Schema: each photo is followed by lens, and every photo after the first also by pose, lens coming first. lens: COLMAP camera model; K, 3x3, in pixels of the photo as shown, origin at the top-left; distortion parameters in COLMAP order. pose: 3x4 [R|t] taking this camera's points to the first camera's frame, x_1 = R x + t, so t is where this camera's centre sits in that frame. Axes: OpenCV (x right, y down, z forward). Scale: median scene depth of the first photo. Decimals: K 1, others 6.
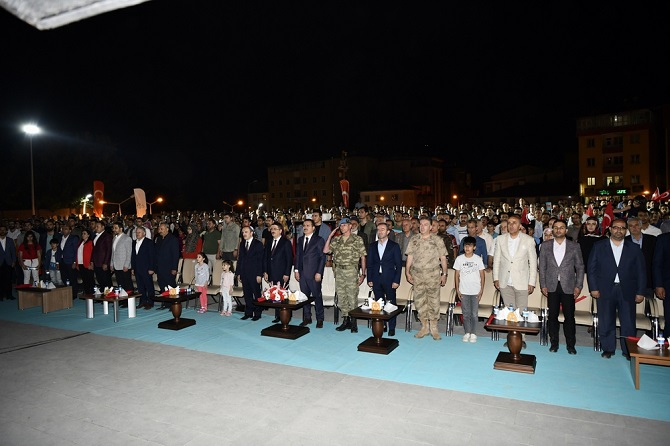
lens RADIAL K [[455.3, 0, 335.0], [0, 455.3, 223.0], [0, 0, 1]] dist [-0.017796, 0.003569]
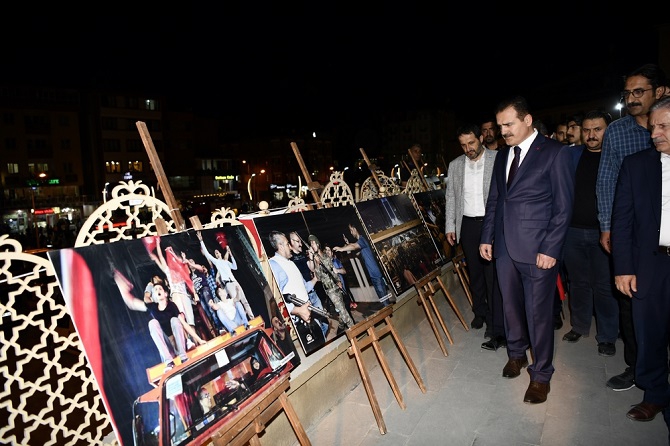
lens RADIAL K [[455.3, 0, 335.0], [0, 455.3, 223.0], [0, 0, 1]] dist [-0.017796, 0.003569]
pose [[0.030873, -0.075557, 0.996663, -1.375394], [0.083941, 0.993812, 0.072741, -0.063404], [-0.995992, 0.081416, 0.037025, 3.059640]]
